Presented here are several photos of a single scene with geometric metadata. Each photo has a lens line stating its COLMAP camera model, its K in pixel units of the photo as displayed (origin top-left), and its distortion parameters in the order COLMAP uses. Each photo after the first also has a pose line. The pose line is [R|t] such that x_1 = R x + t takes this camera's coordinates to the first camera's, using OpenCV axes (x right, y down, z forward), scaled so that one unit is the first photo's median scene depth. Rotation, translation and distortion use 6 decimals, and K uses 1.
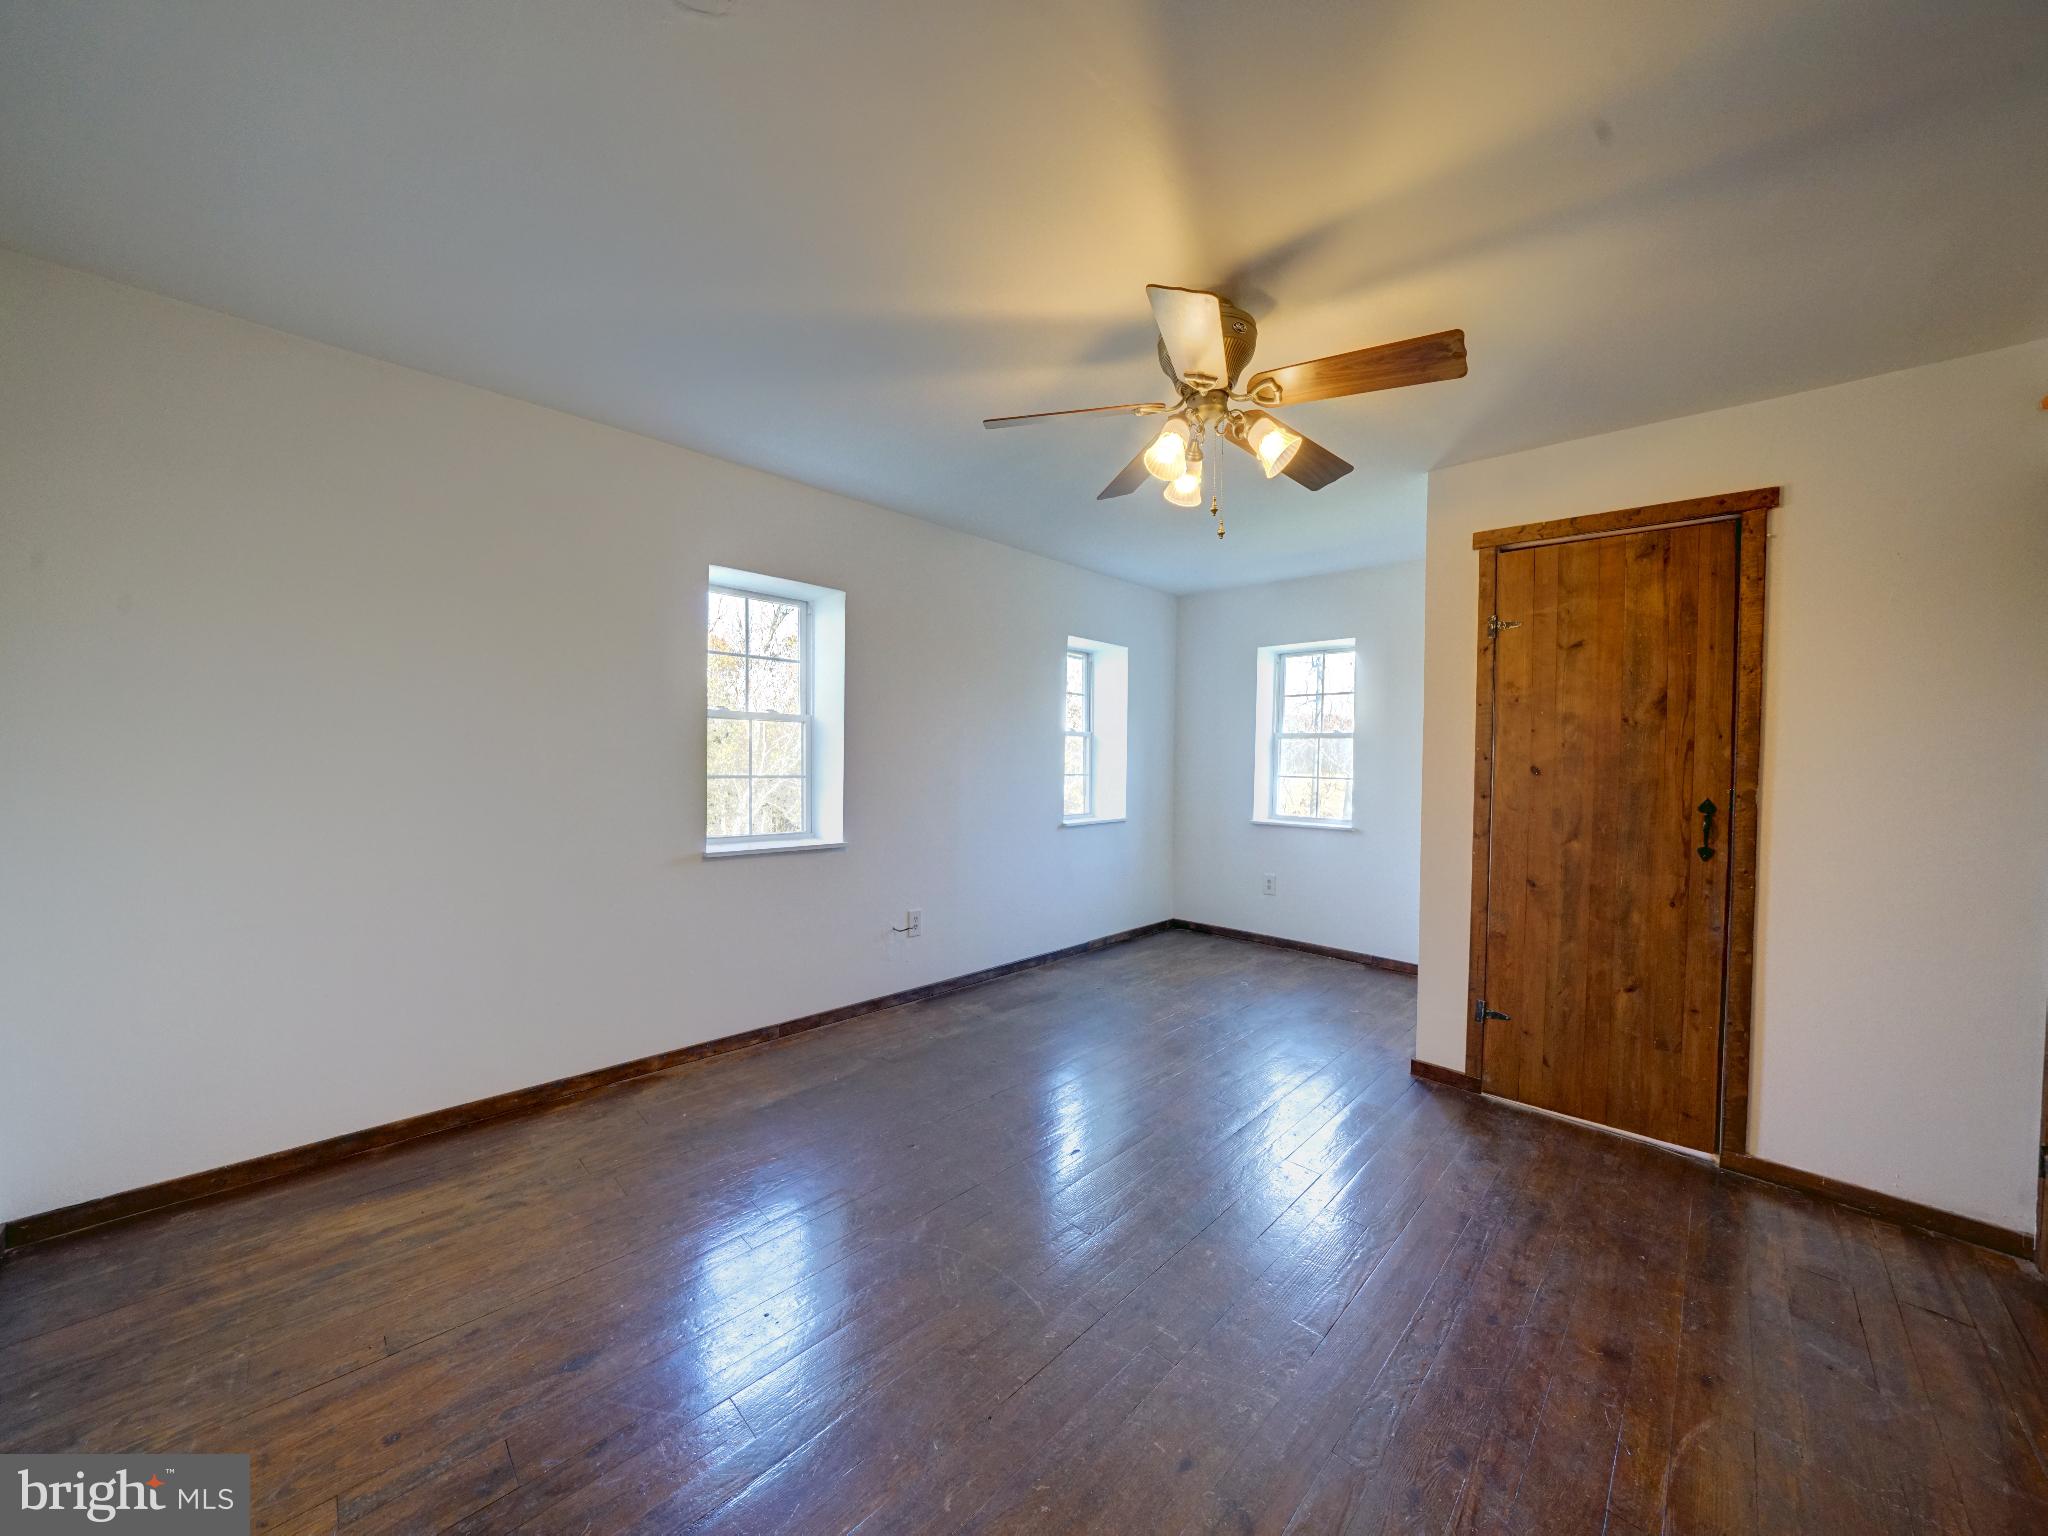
lens RADIAL K [[726.6, 0, 1022.0], [0, 726.6, 775.1], [0, 0, 1]] dist [-0.014738, 0.000055]
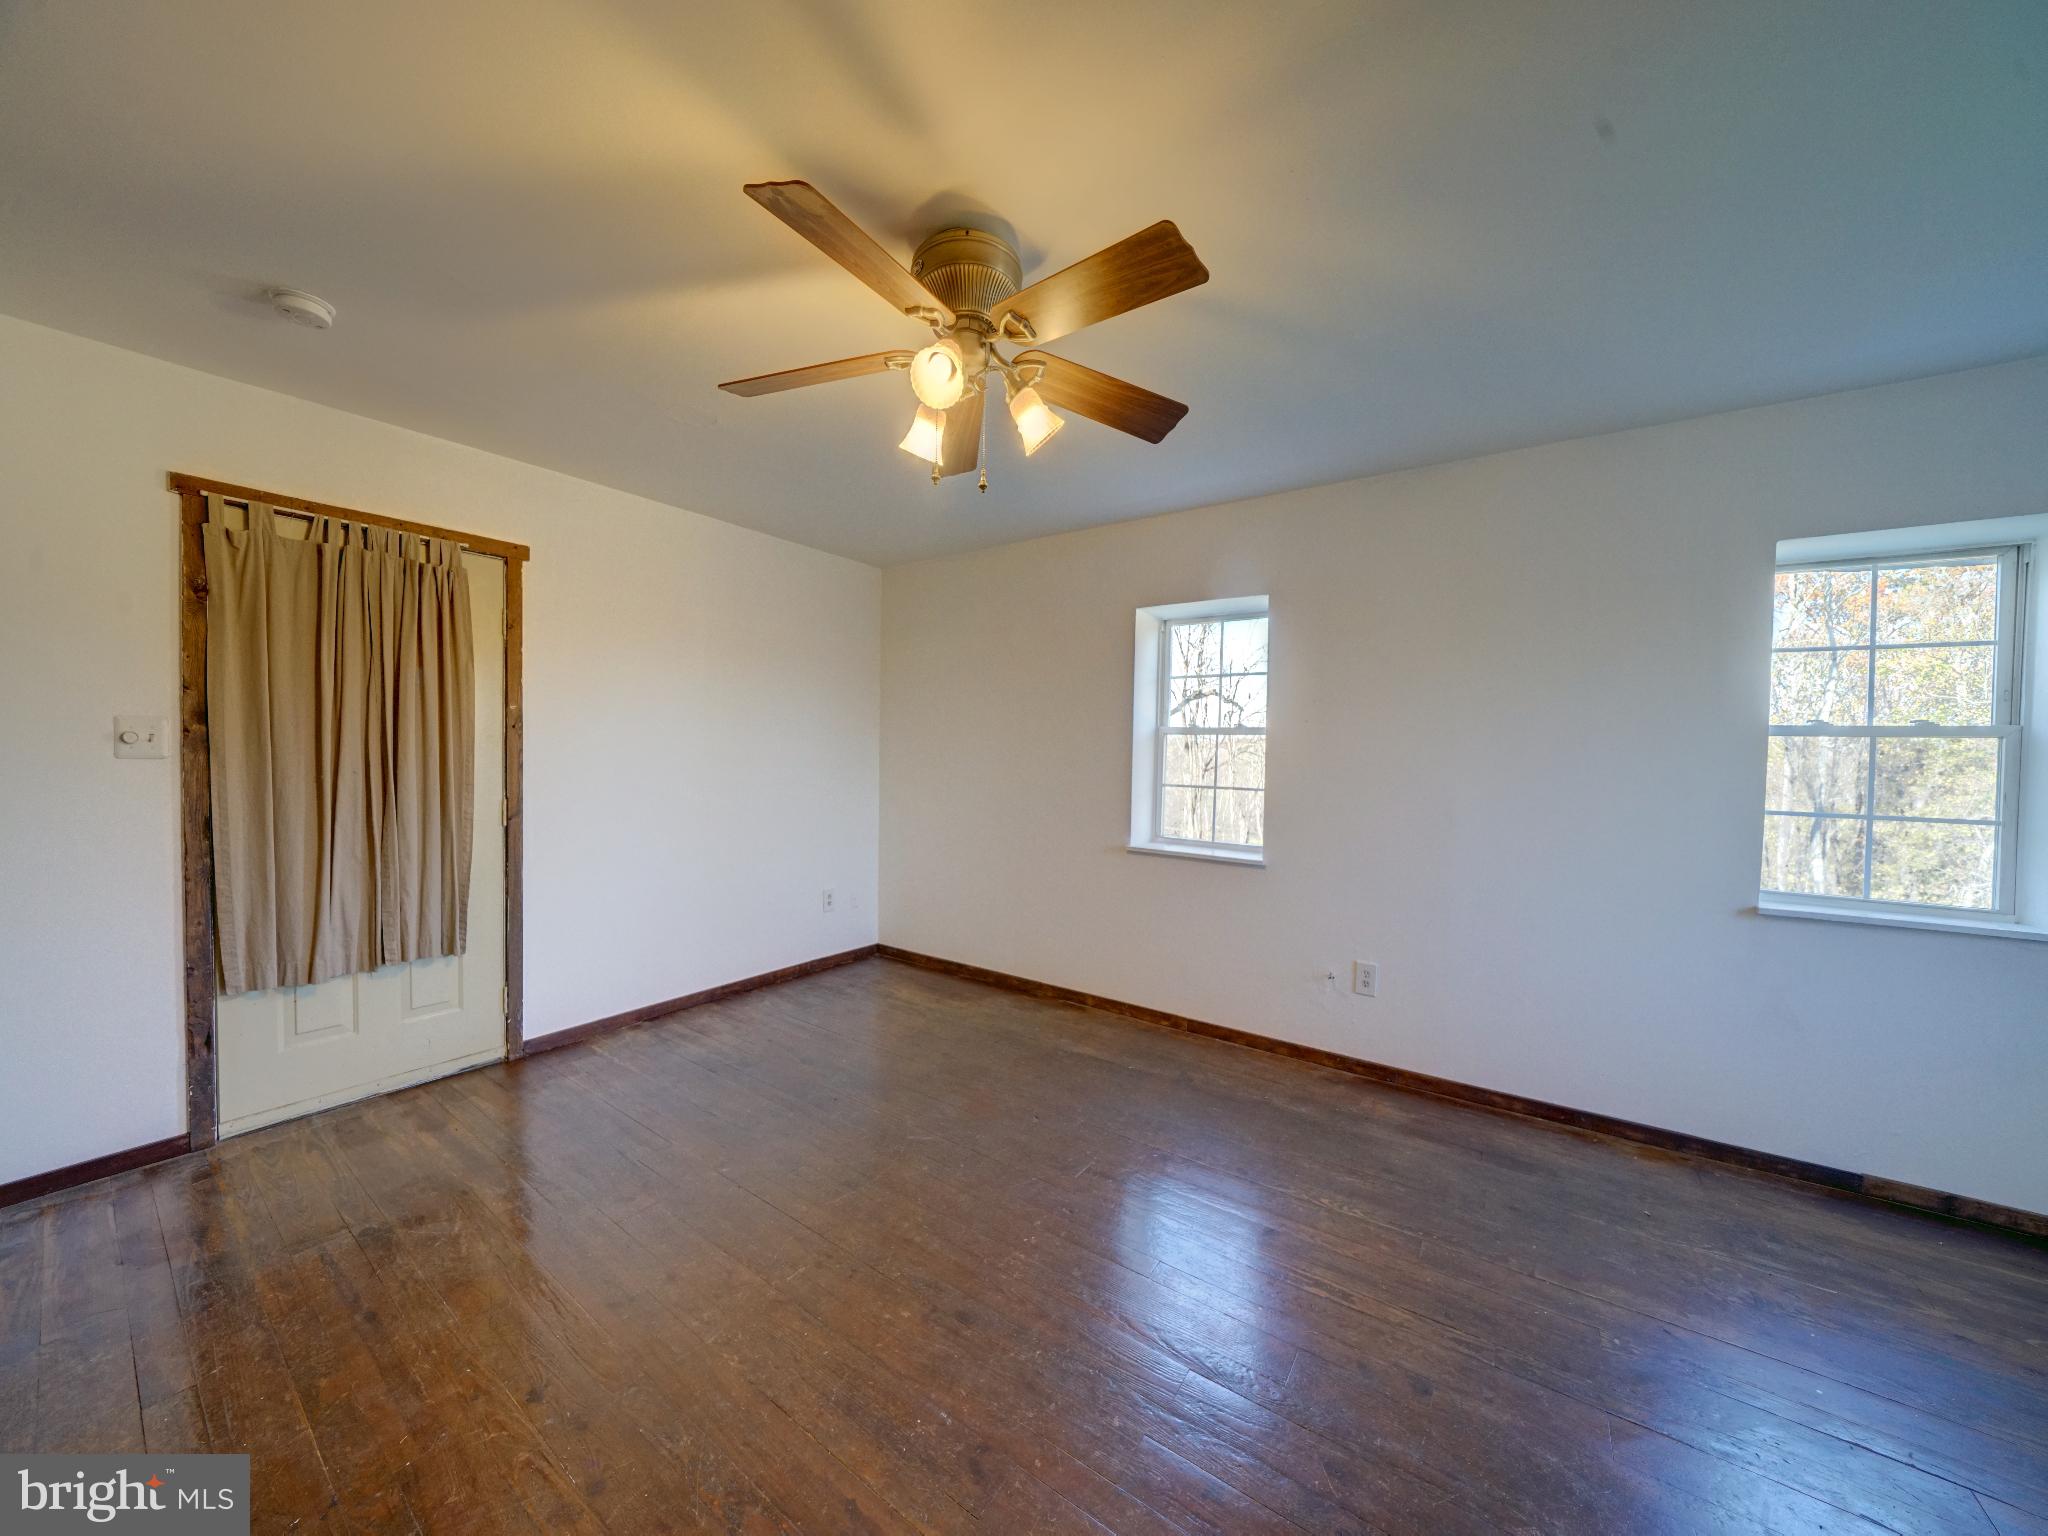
lens RADIAL K [[721.3, 0, 998.5], [0, 721.3, 770.8], [0, 0, 1]] dist [-0.016989, 0.000424]
pose [[0.149659, 0.009030, -0.988696, 0.632741], [-0.042619, 0.999088, 0.002673, -0.011084], [0.987819, 0.041738, 0.149908, 0.521989]]
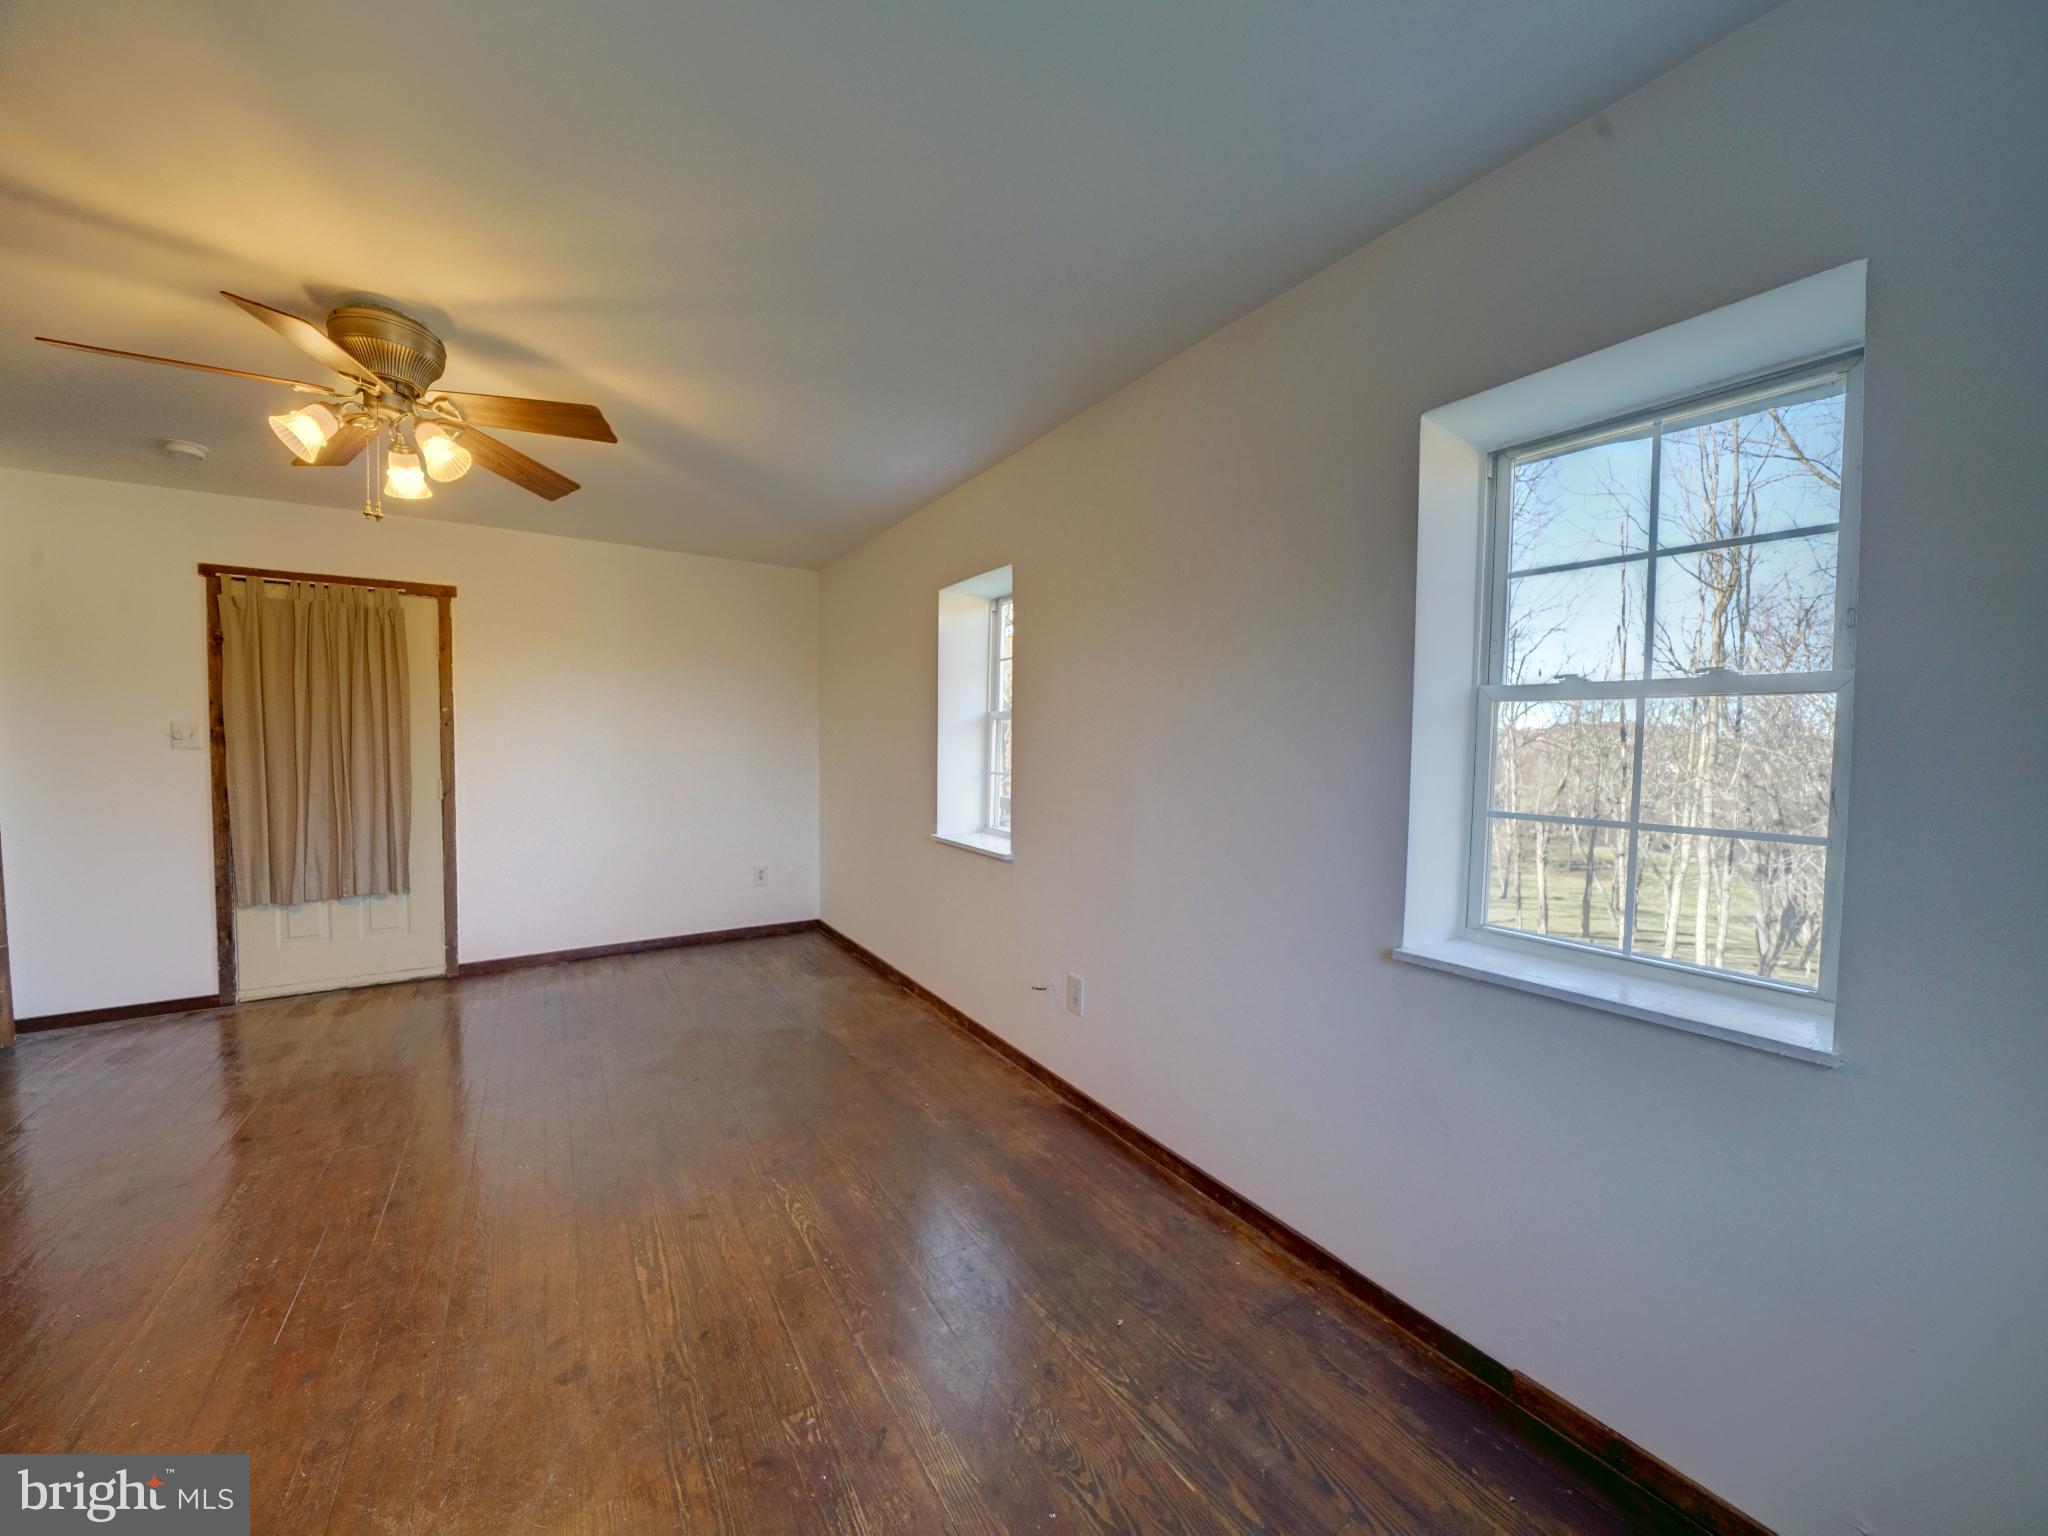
lens RADIAL K [[721.3, 0, 998.5], [0, 721.3, 770.8], [0, 0, 1]] dist [-0.016989, 0.000424]
pose [[-0.228180, 0.019049, -0.973433, 0.596097], [-0.039202, 0.998818, 0.028735, -0.030685], [0.972829, 0.044717, -0.227163, 1.188427]]
